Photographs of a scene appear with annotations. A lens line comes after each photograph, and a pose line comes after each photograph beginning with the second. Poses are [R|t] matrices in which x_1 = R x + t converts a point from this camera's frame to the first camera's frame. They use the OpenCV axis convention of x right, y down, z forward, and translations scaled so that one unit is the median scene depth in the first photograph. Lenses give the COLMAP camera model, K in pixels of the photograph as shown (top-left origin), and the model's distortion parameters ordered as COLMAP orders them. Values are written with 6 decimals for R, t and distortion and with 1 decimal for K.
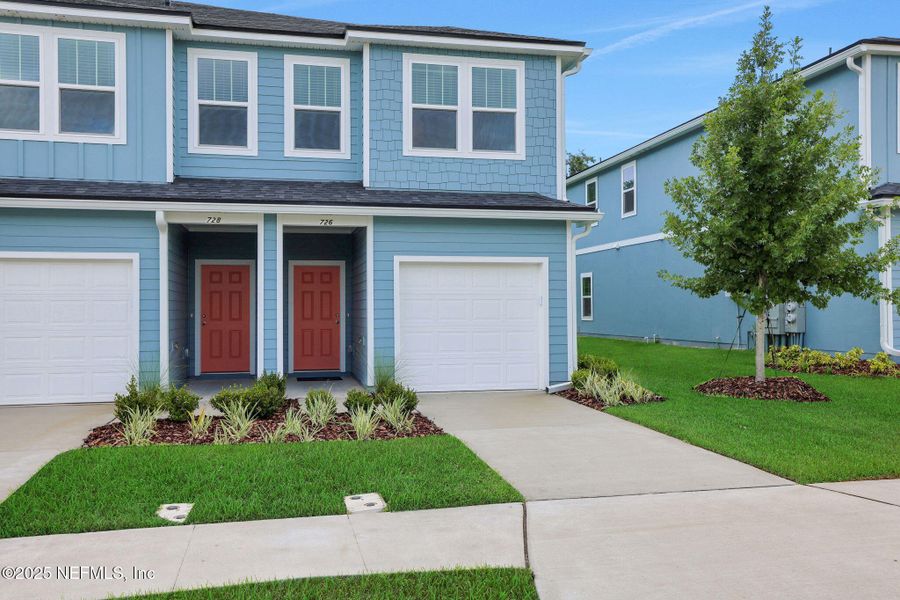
lens RADIAL K [[642.4, 0, 419.3], [0, 642.4, 267.8], [0, 0, 1]] dist [0.003583, 0.000422]
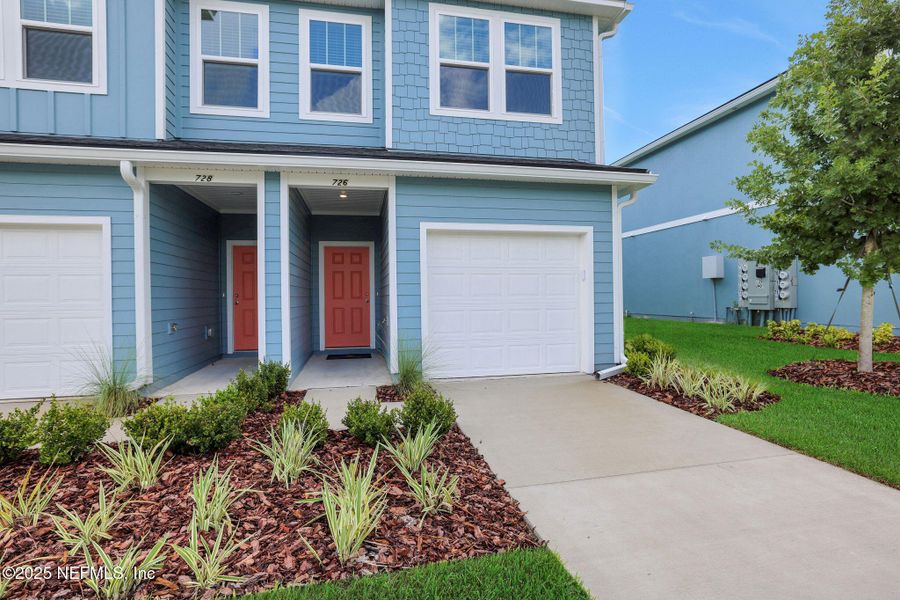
lens RADIAL K [[456.2, 0, 449.5], [0, 456.2, 293.9], [0, 0, 1]] dist [-0.001612, -0.000228]
pose [[0.999836, -0.005515, 0.017246, -0.010033], [0.004371, 0.997833, 0.065650, 0.032780], [-0.017571, -0.065564, 0.997694, 0.340416]]
